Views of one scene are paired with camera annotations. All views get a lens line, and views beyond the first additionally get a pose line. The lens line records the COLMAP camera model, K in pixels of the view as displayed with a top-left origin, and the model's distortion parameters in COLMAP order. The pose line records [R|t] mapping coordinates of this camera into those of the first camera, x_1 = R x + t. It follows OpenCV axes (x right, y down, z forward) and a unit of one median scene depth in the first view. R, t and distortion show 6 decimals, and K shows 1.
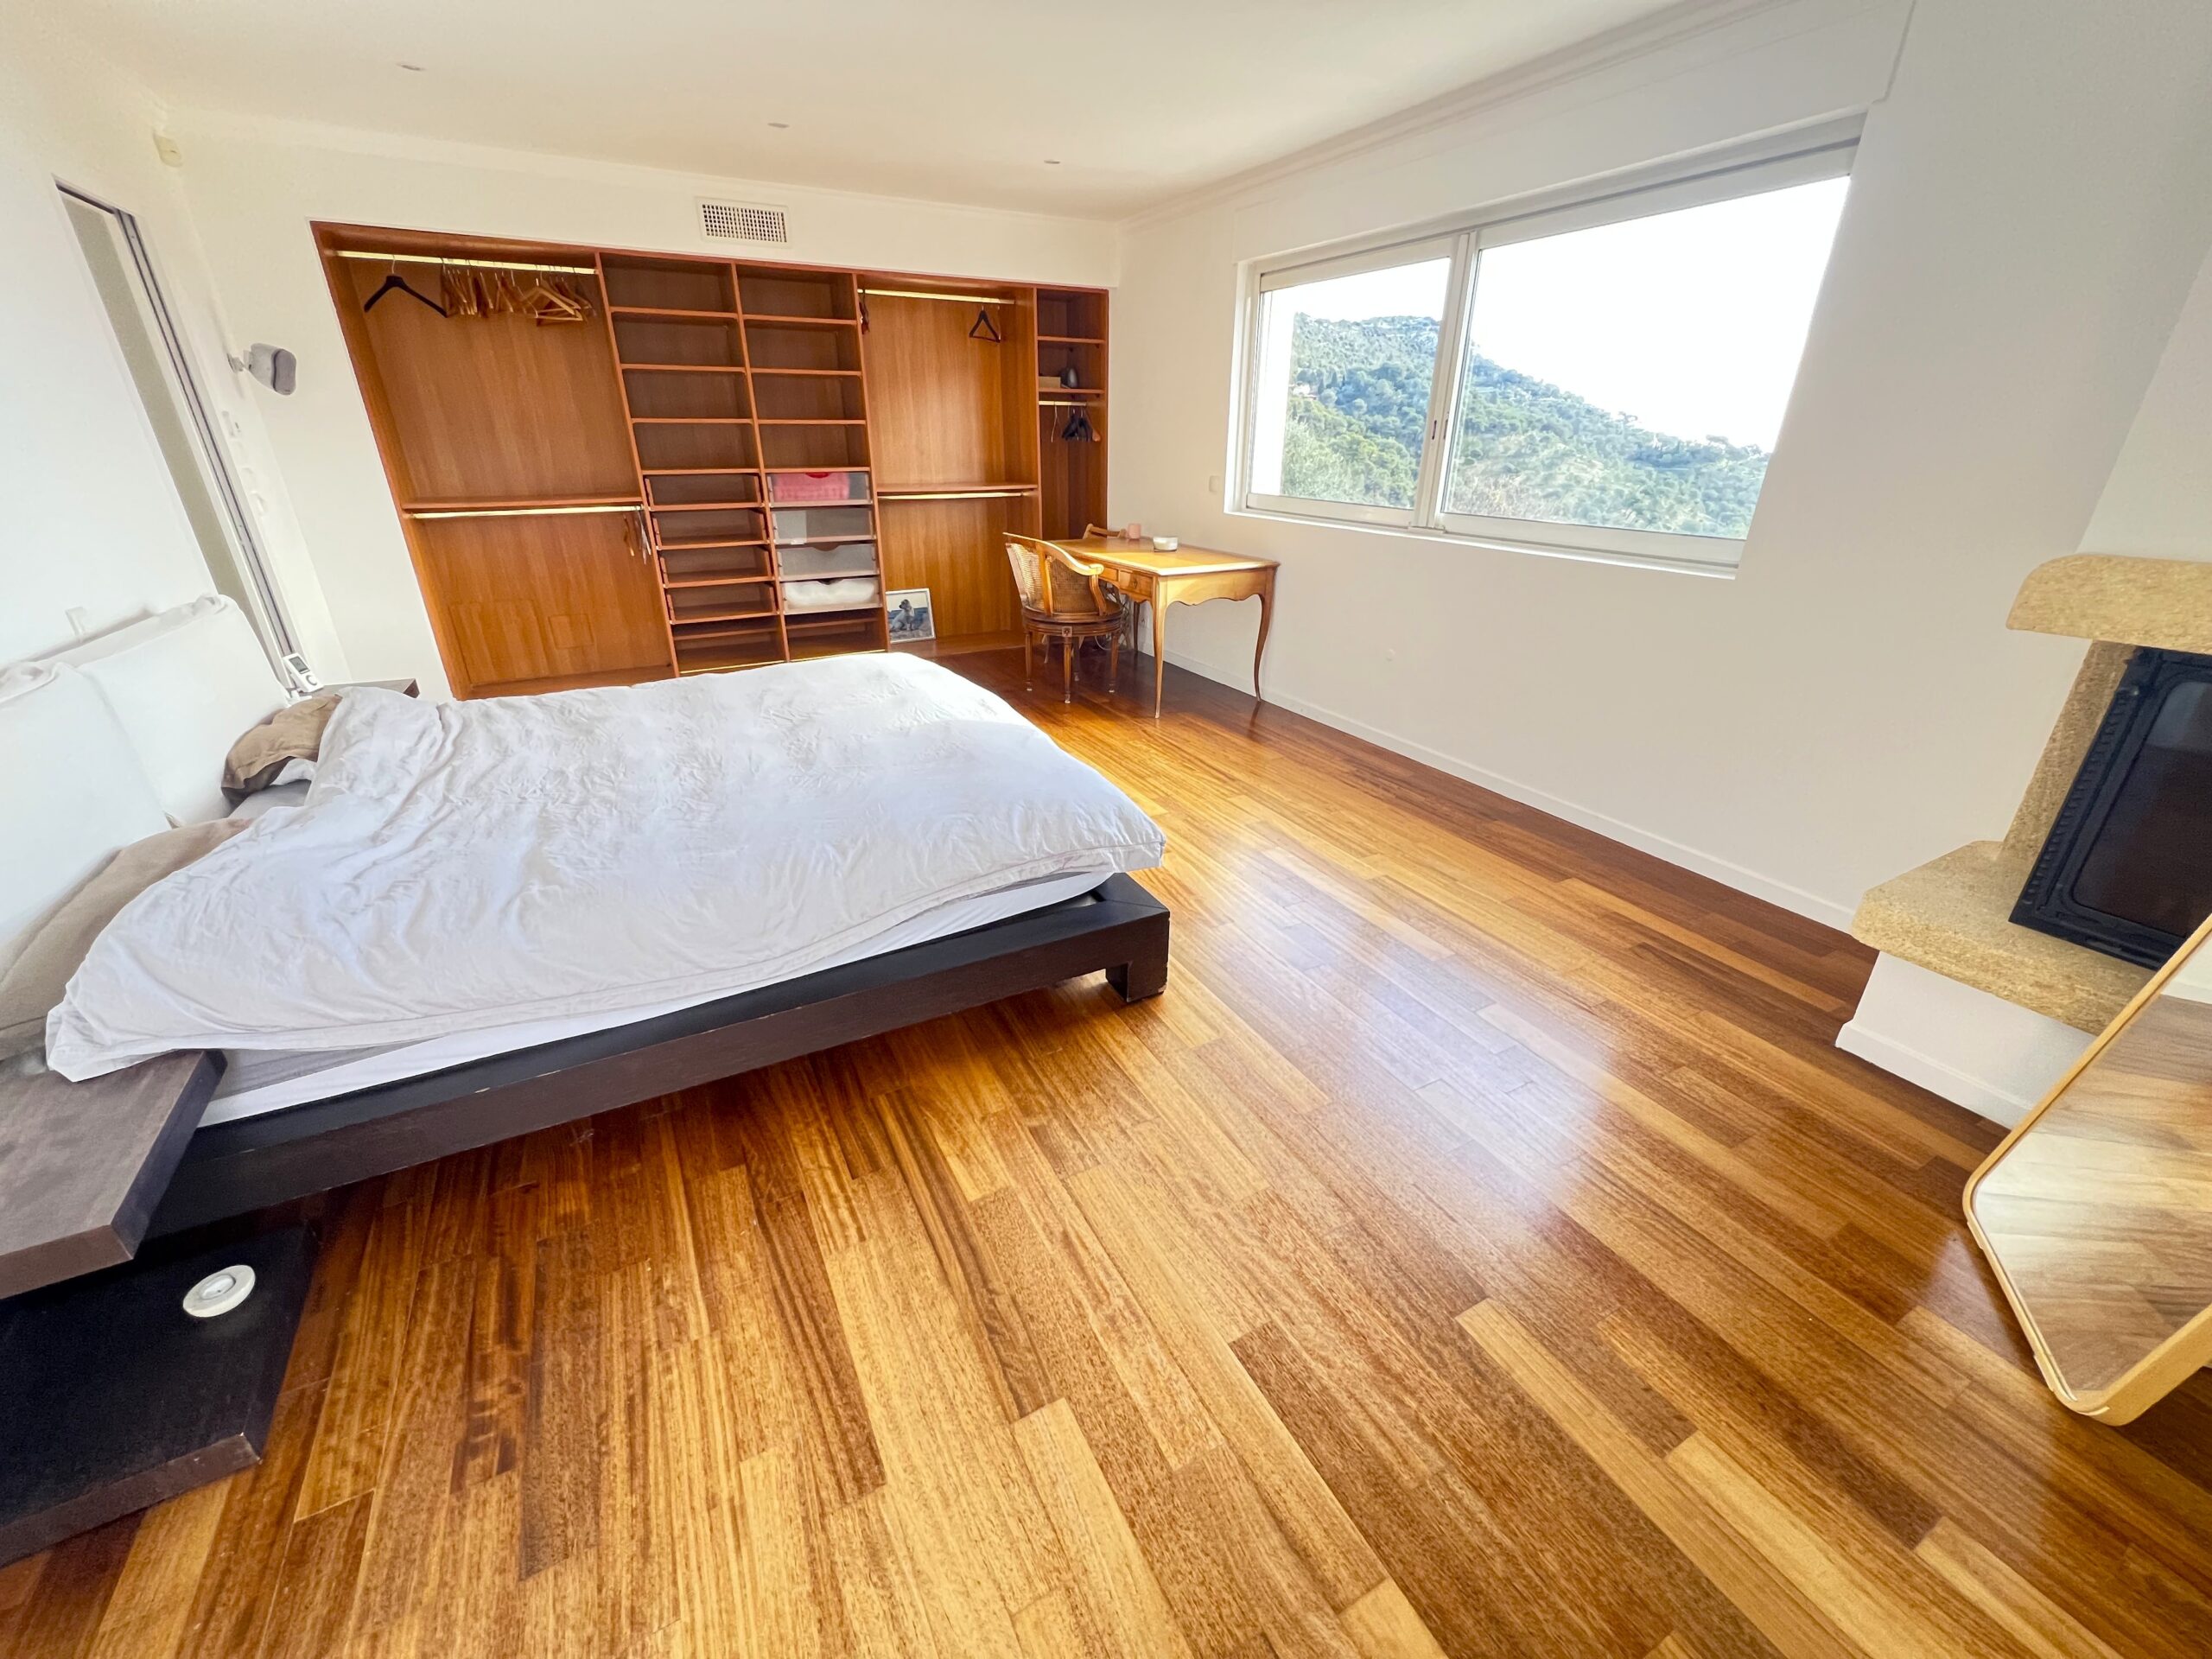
lens RADIAL K [[886.6, 0, 1098.8], [0, 886.6, 821.1], [0, 0, 1]] dist [-0.001959, 0.000096]
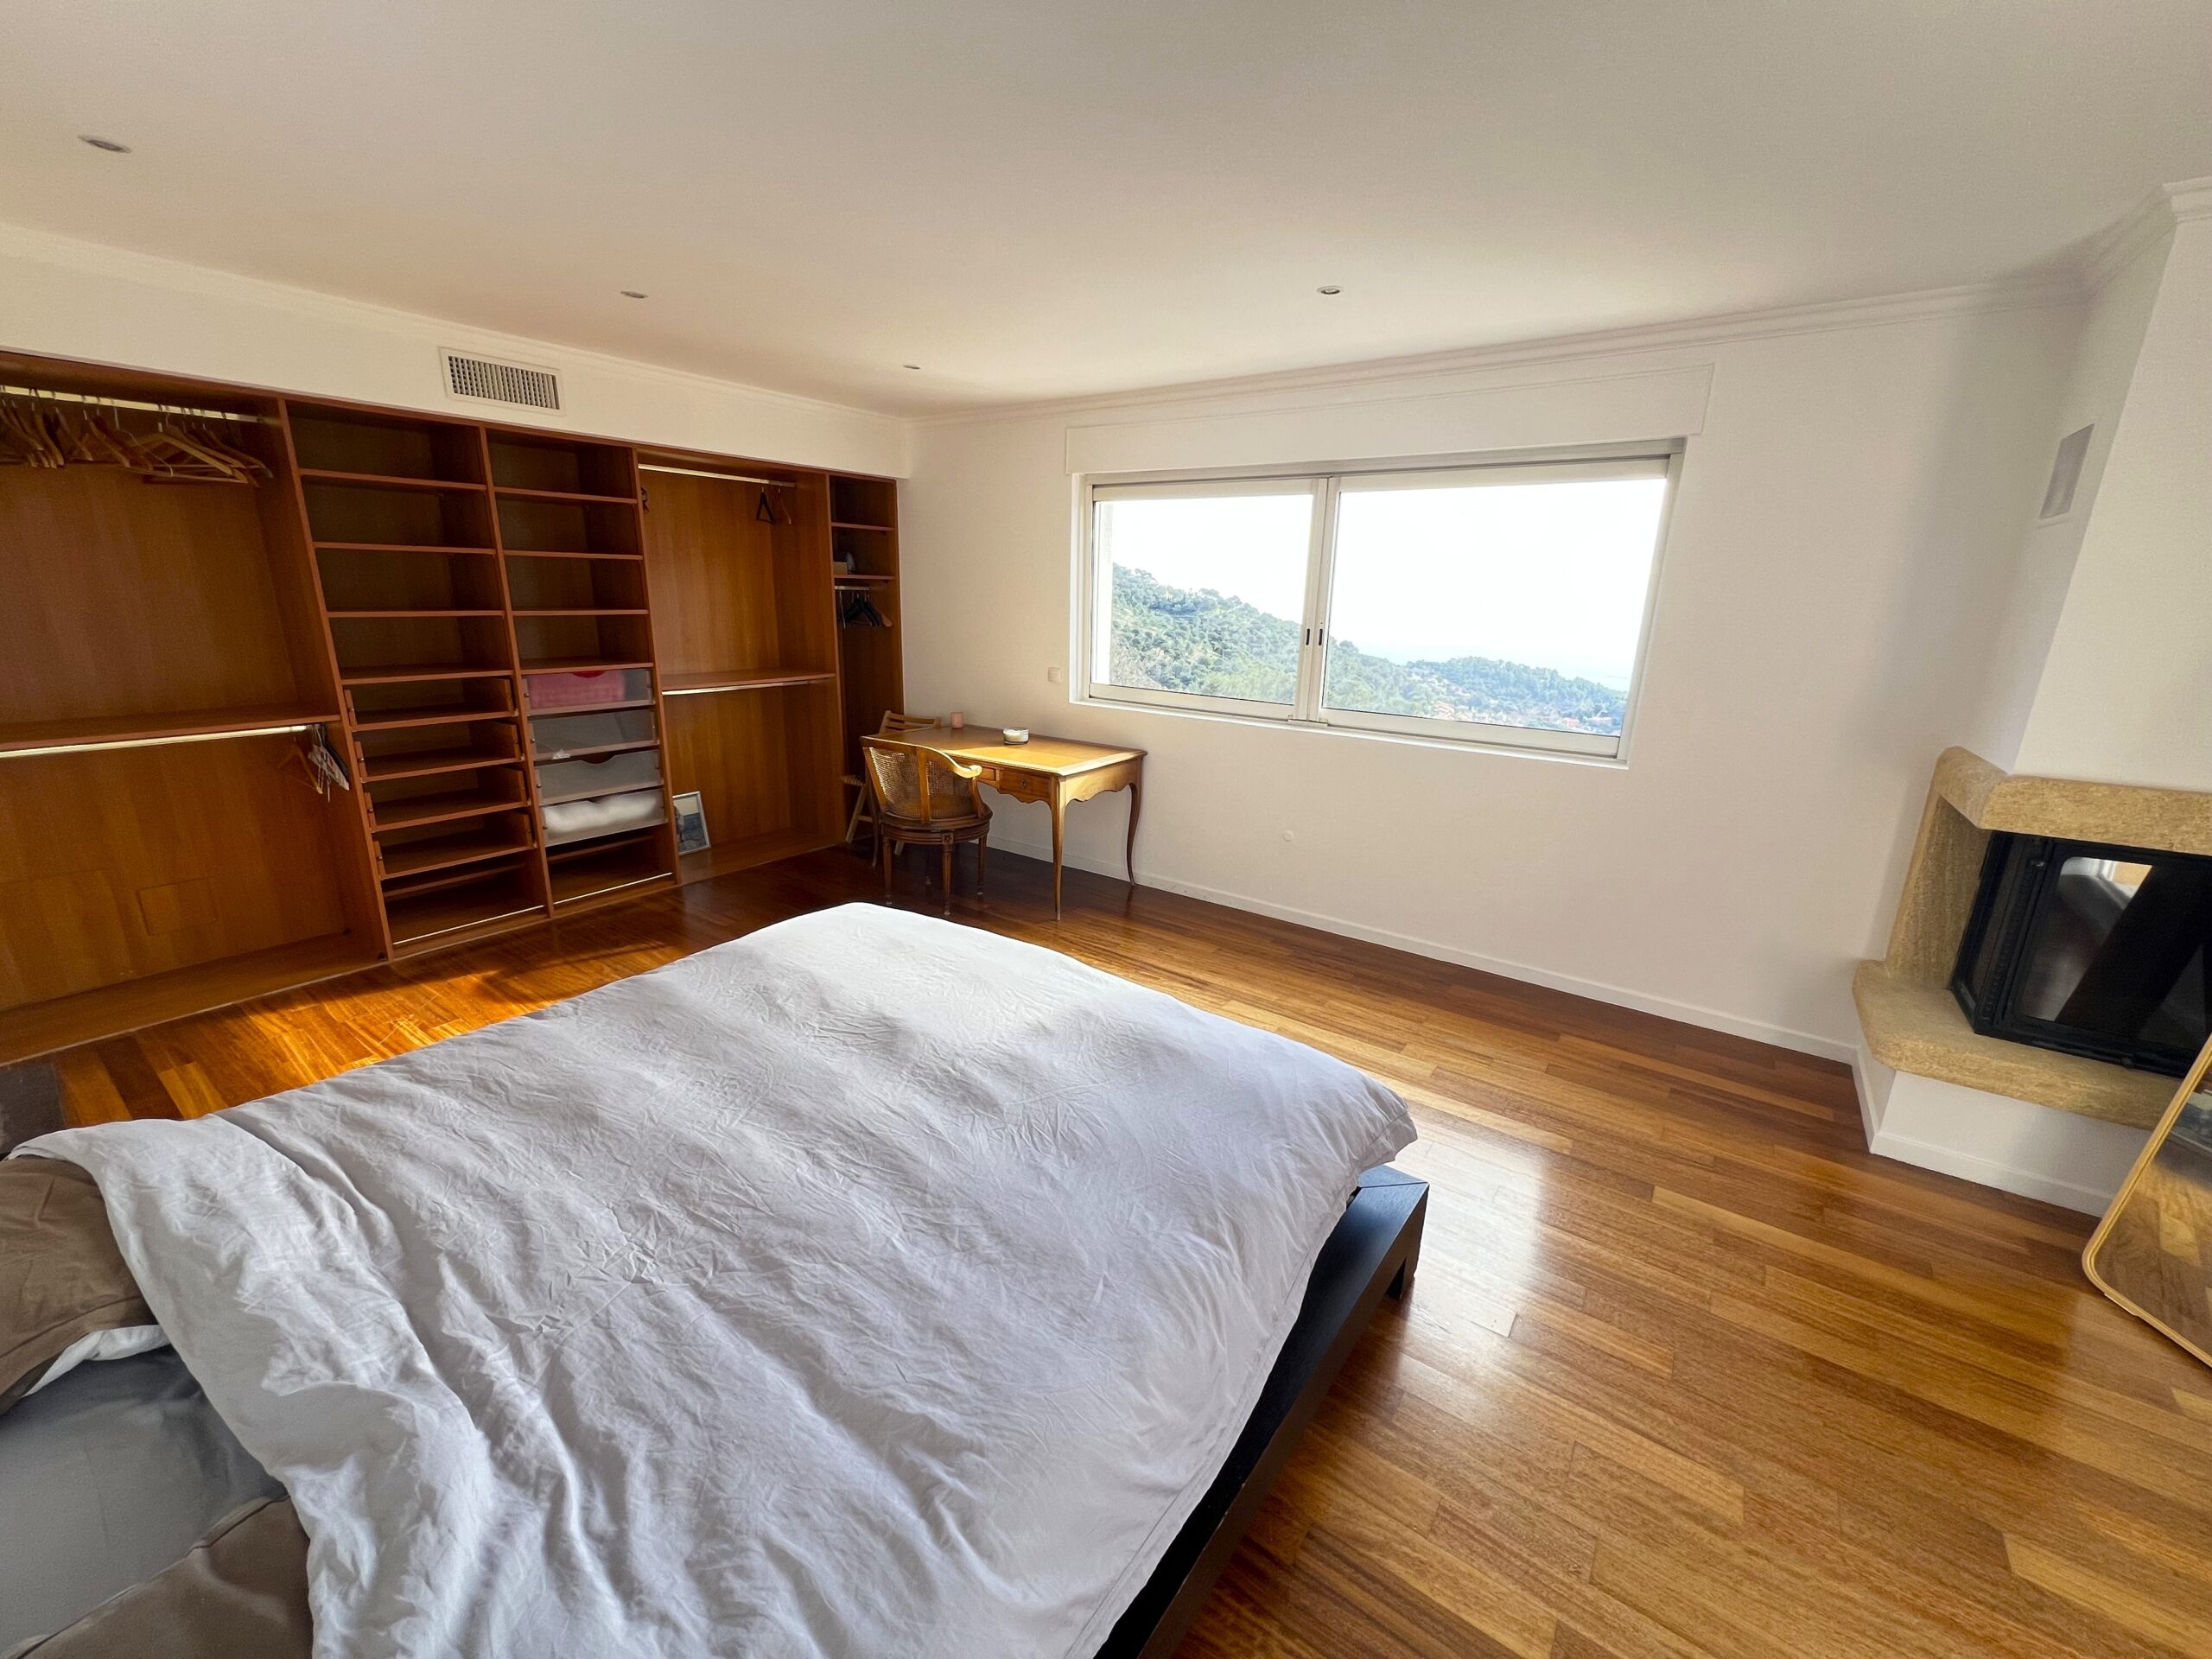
lens RADIAL K [[886.6, 0, 1098.8], [0, 886.6, 821.1], [0, 0, 1]] dist [-0.001959, 0.000096]
pose [[0.898095, -0.094992, 0.429421, -0.281997], [0.157292, 0.981190, -0.111914, -0.105118], [-0.410713, 0.168054, 0.896143, 0.120591]]
